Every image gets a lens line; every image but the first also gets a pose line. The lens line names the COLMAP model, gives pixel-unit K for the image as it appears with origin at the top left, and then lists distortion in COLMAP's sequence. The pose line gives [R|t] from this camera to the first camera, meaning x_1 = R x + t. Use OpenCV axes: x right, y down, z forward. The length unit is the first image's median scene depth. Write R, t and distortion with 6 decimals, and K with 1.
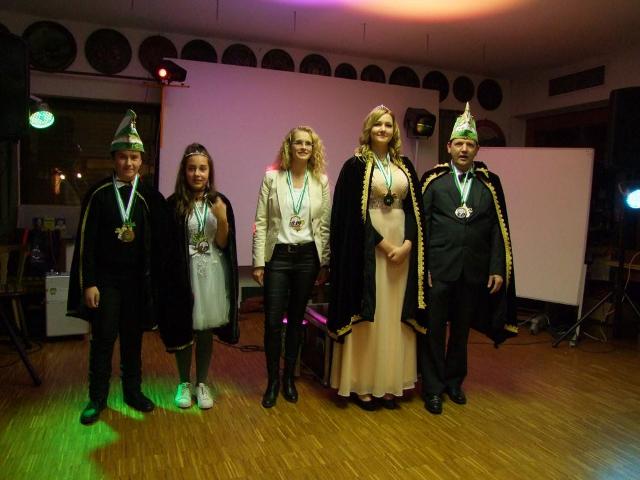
lens RADIAL K [[524.6, 0, 315.6], [0, 524.6, 238.9], [0, 0, 1]] dist [-0.157133, 0.165274]
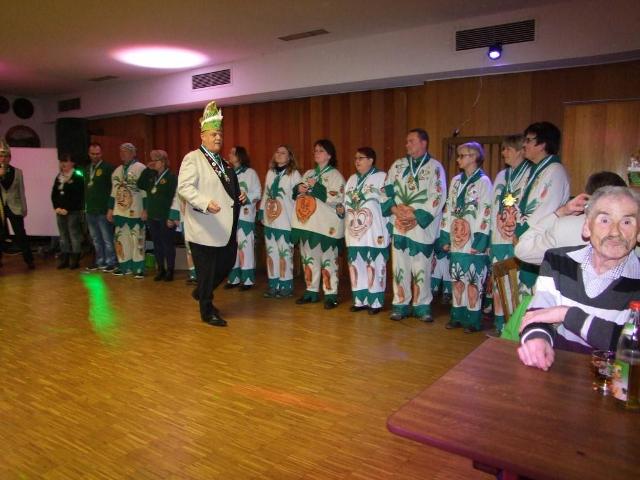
lens RADIAL K [[524.6, 0, 315.6], [0, 524.6, 238.9], [0, 0, 1]] dist [-0.157133, 0.165274]
pose [[0.818461, -0.098555, 0.566046, 0.220826], [0.075538, 0.995085, 0.064033, 0.089519], [-0.569574, -0.009651, 0.821883, -0.942943]]
